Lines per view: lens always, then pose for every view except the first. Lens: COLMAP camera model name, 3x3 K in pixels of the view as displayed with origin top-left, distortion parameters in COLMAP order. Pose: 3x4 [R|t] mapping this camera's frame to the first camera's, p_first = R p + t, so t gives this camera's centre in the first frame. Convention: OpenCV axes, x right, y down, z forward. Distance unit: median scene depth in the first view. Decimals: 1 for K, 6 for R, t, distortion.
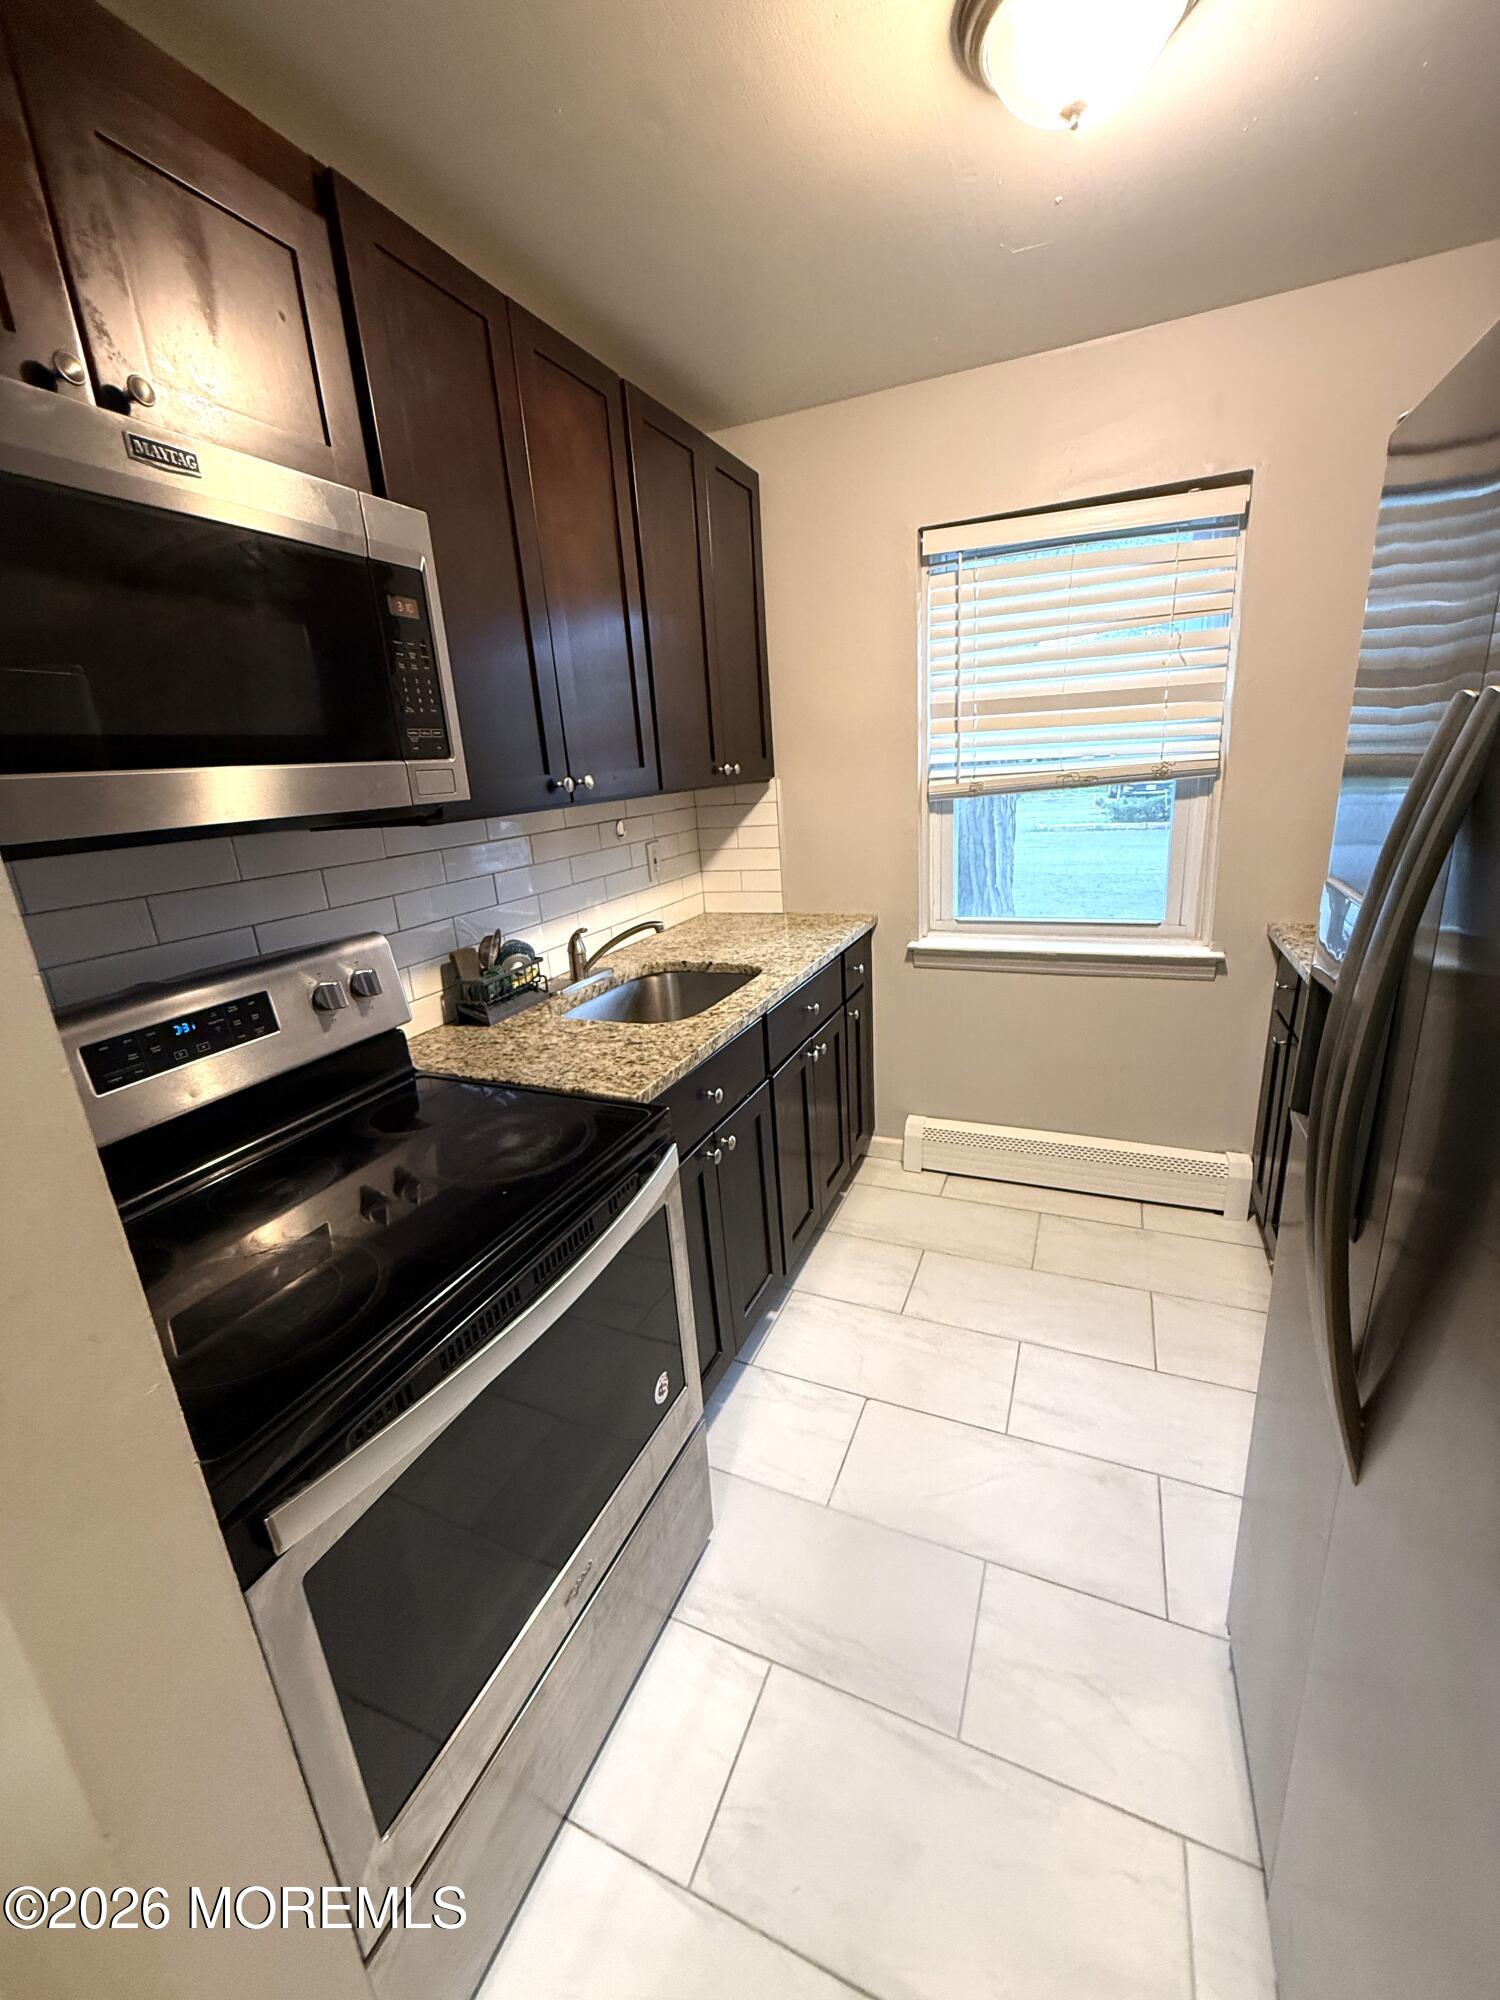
lens RADIAL K [[796.4, 0, 741.2], [0, 796.4, 1001.3], [0, 0, 1]] dist [-0.005439, -0.000240]
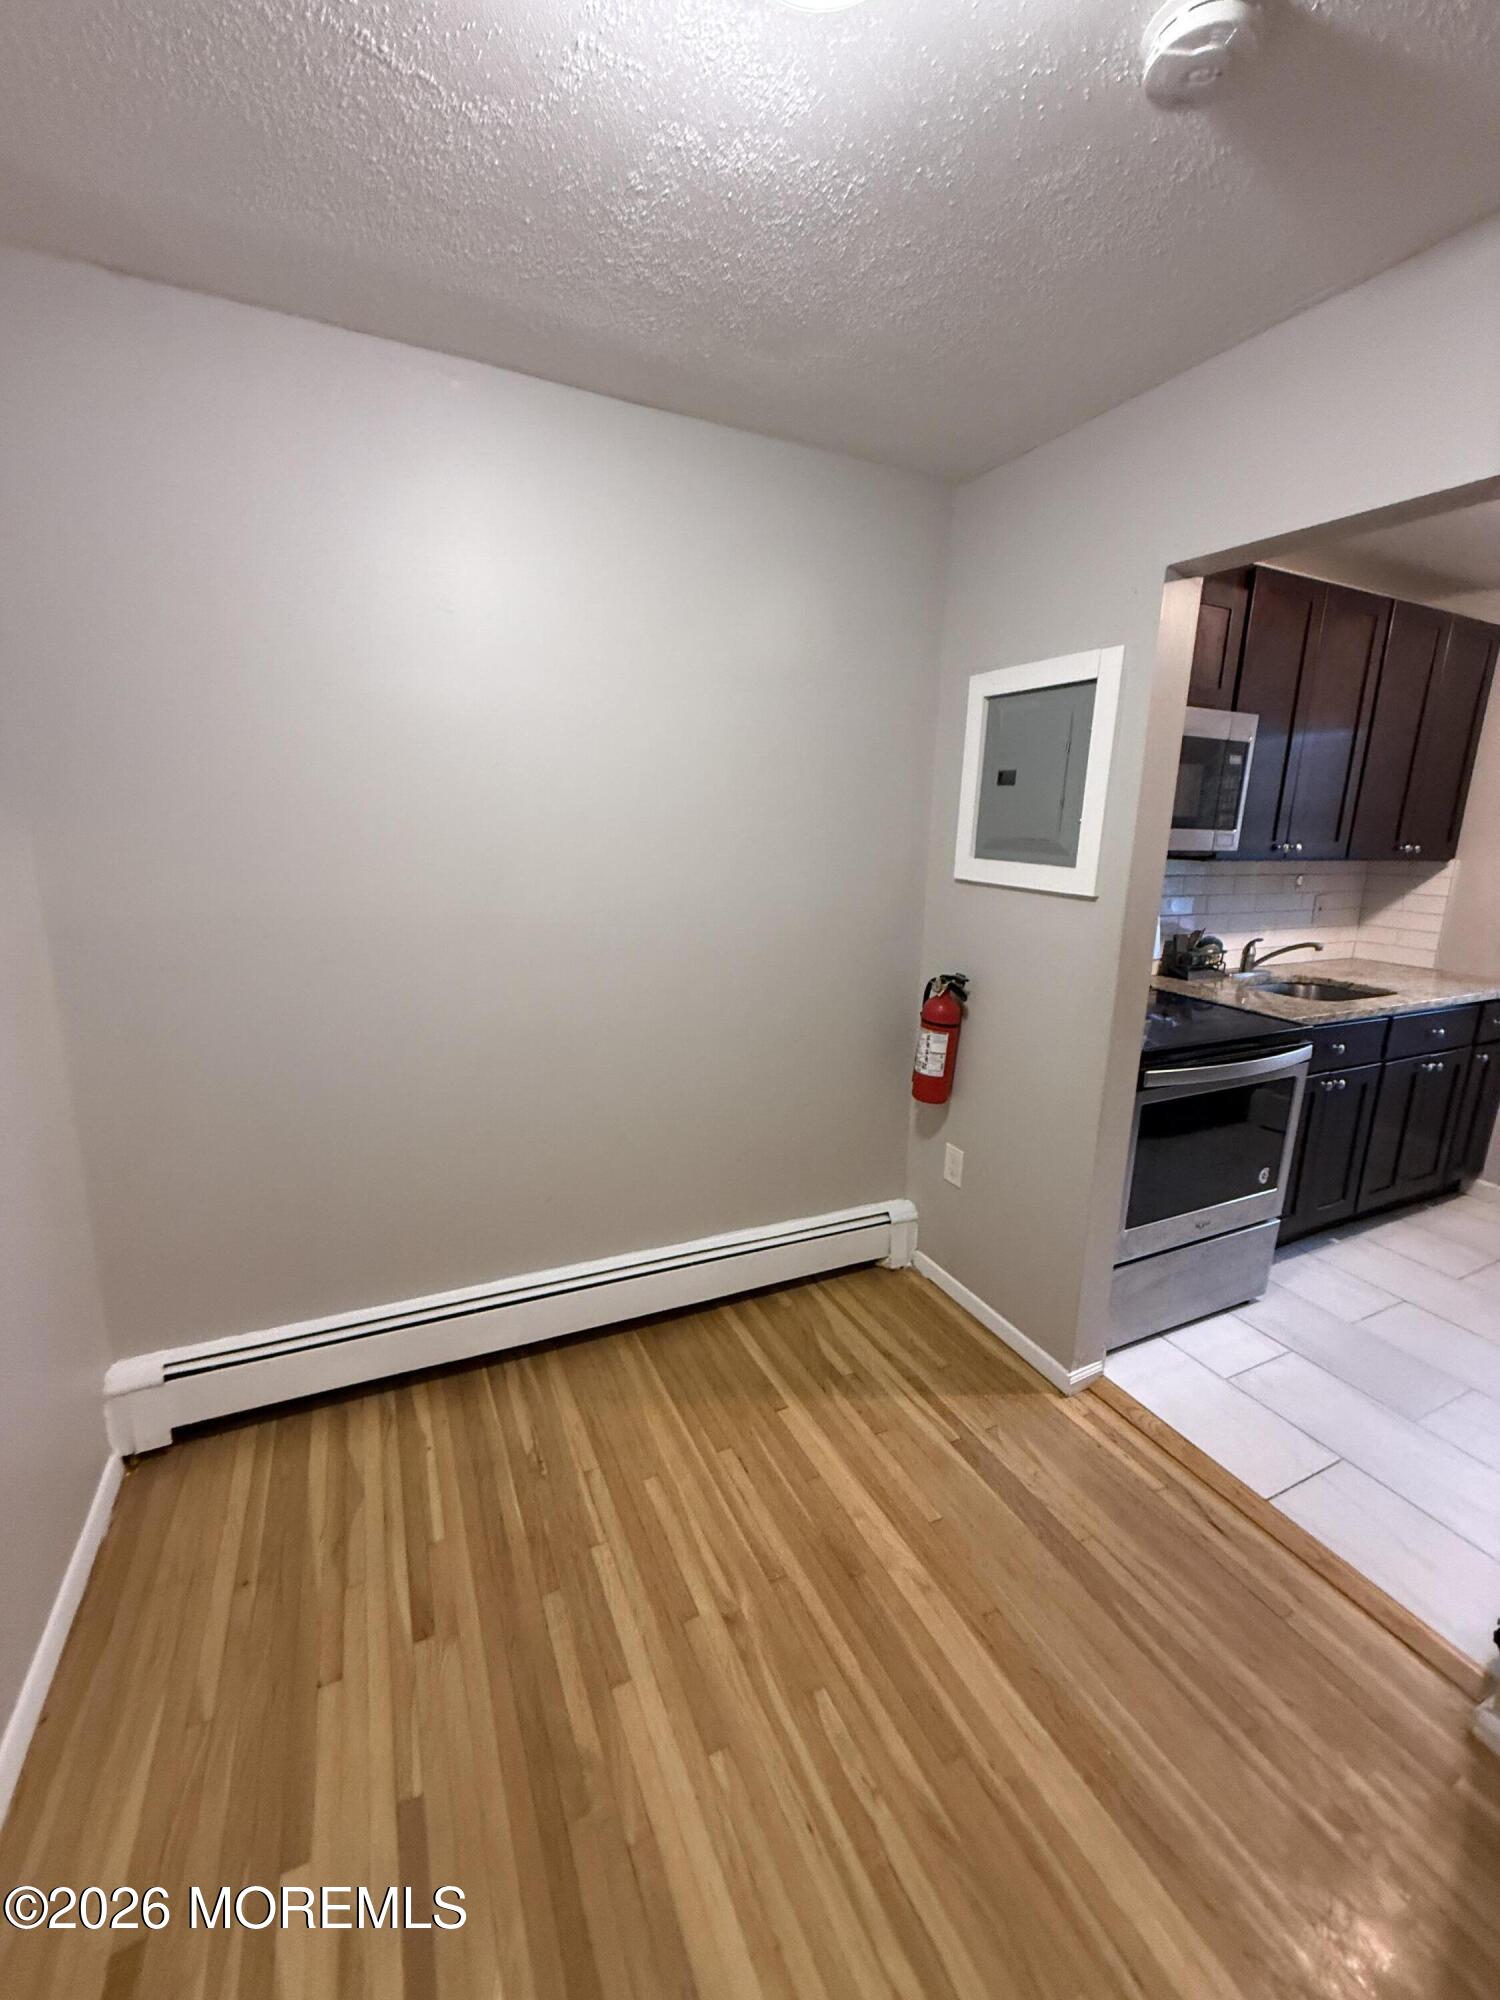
lens RADIAL K [[796.4, 0, 747.4], [0, 796.4, 995.9], [0, 0, 1]] dist [-0.005439, -0.000240]
pose [[0.756165, 0.224670, -0.614604, 0.018672], [-0.258088, 0.965473, 0.035398, 0.192380], [0.601336, 0.131855, 0.788041, -0.705139]]
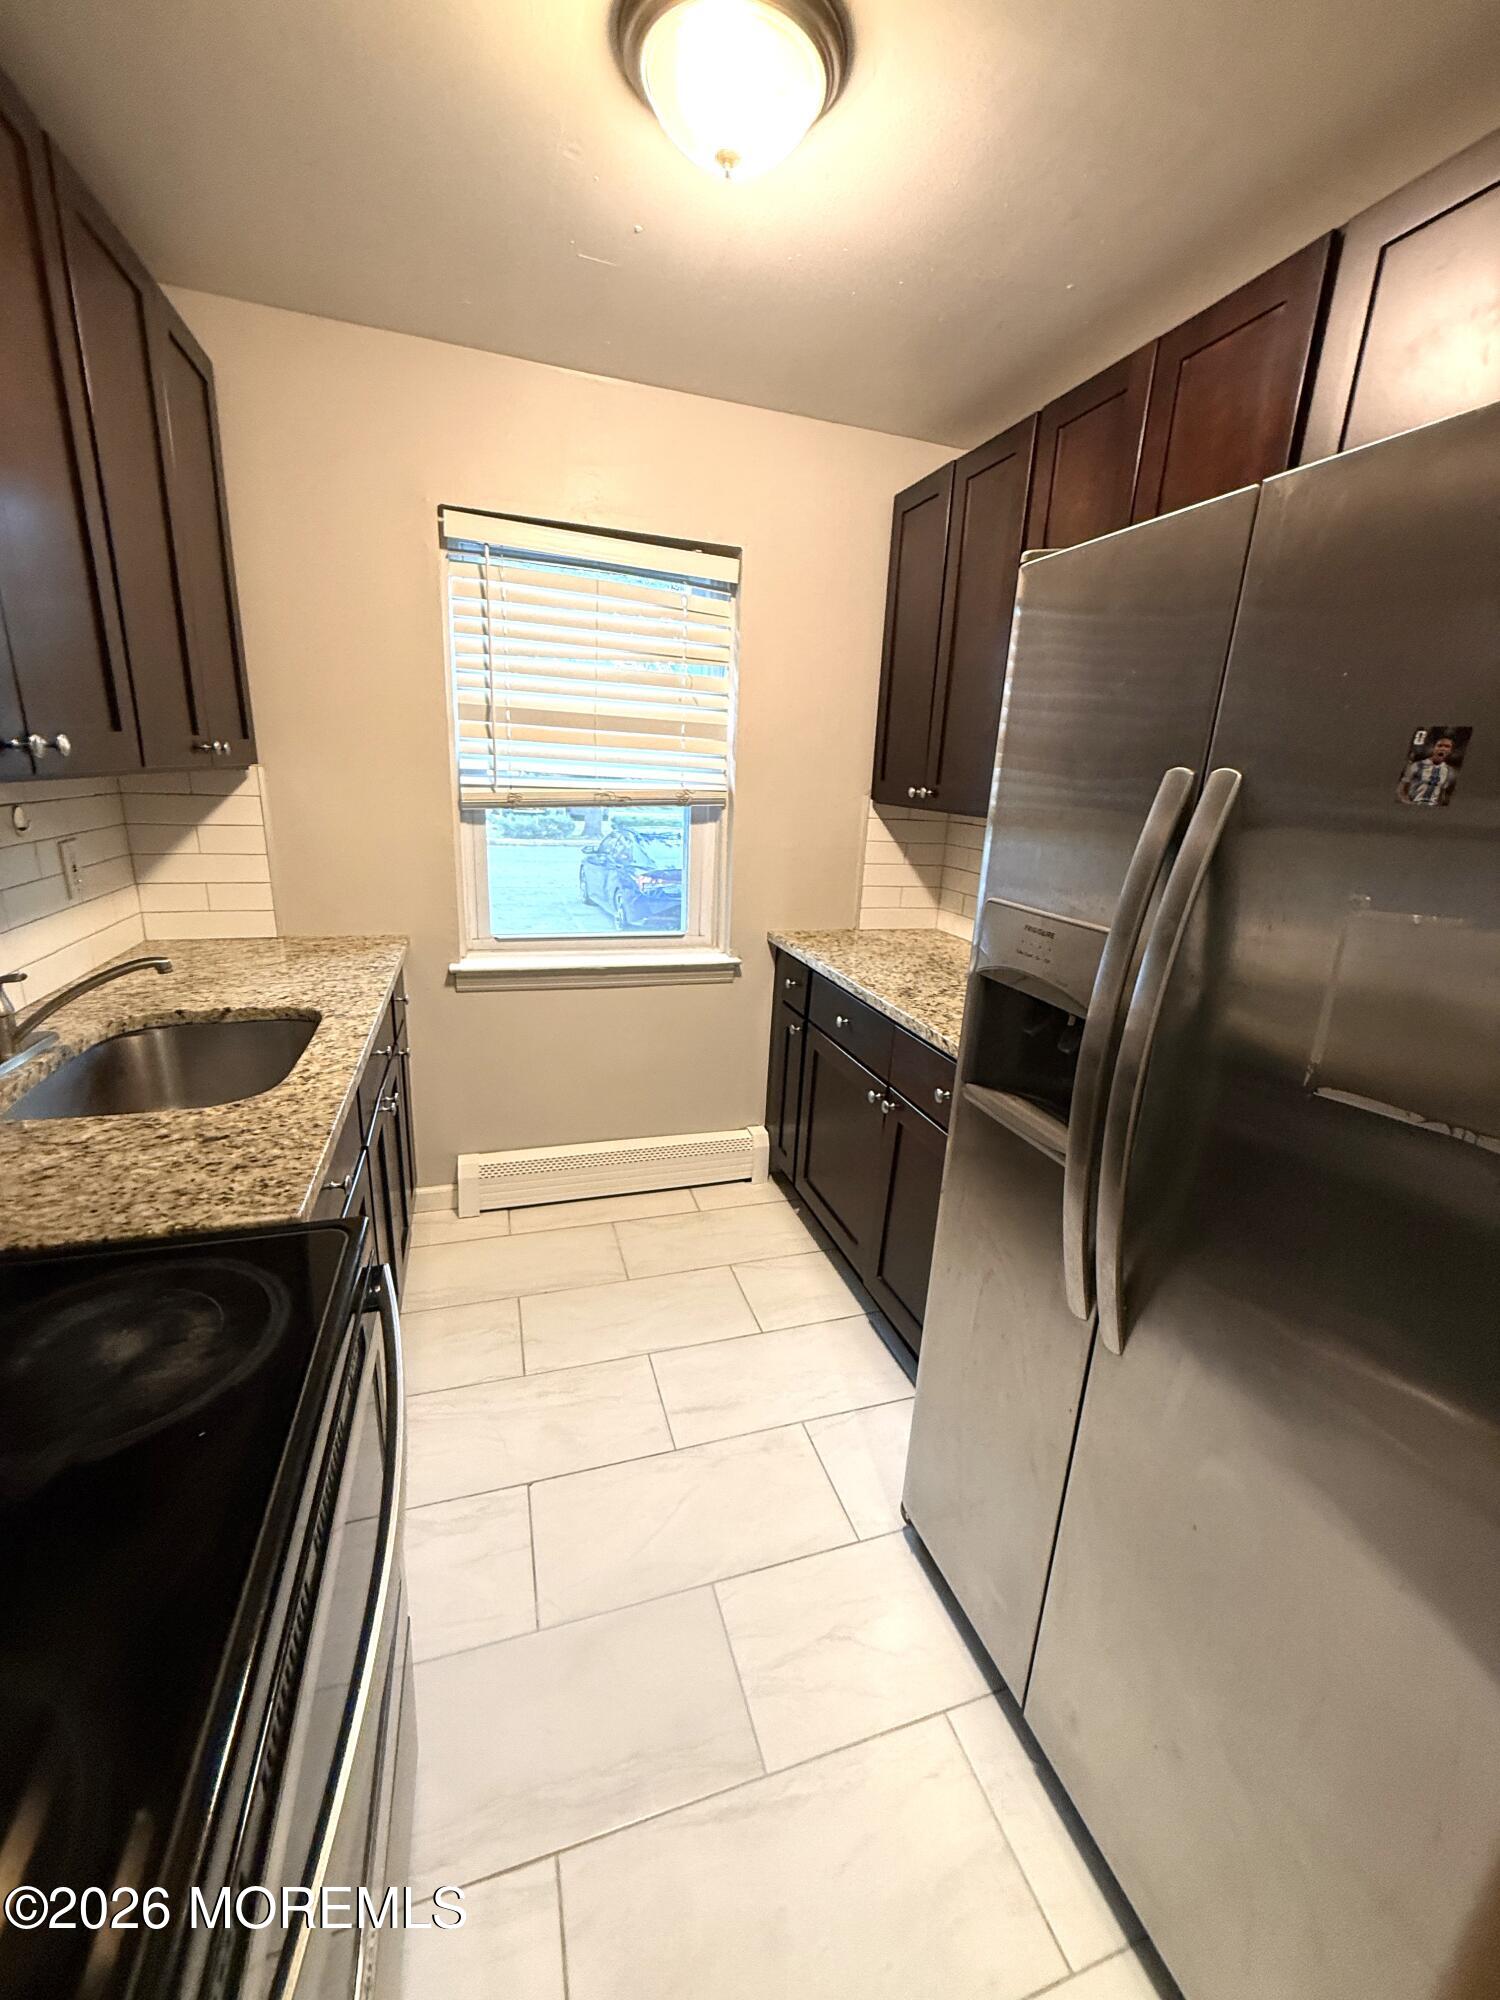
lens RADIAL K [[796.4, 0, 752.6], [0, 796.4, 999.6], [0, 0, 1]] dist [-0.005439, -0.000240]
pose [[0.735884, -0.088535, 0.671295, -0.171376], [0.099954, 0.994757, 0.021625, -0.024293], [-0.669690, 0.051185, 0.740875, 0.130557]]
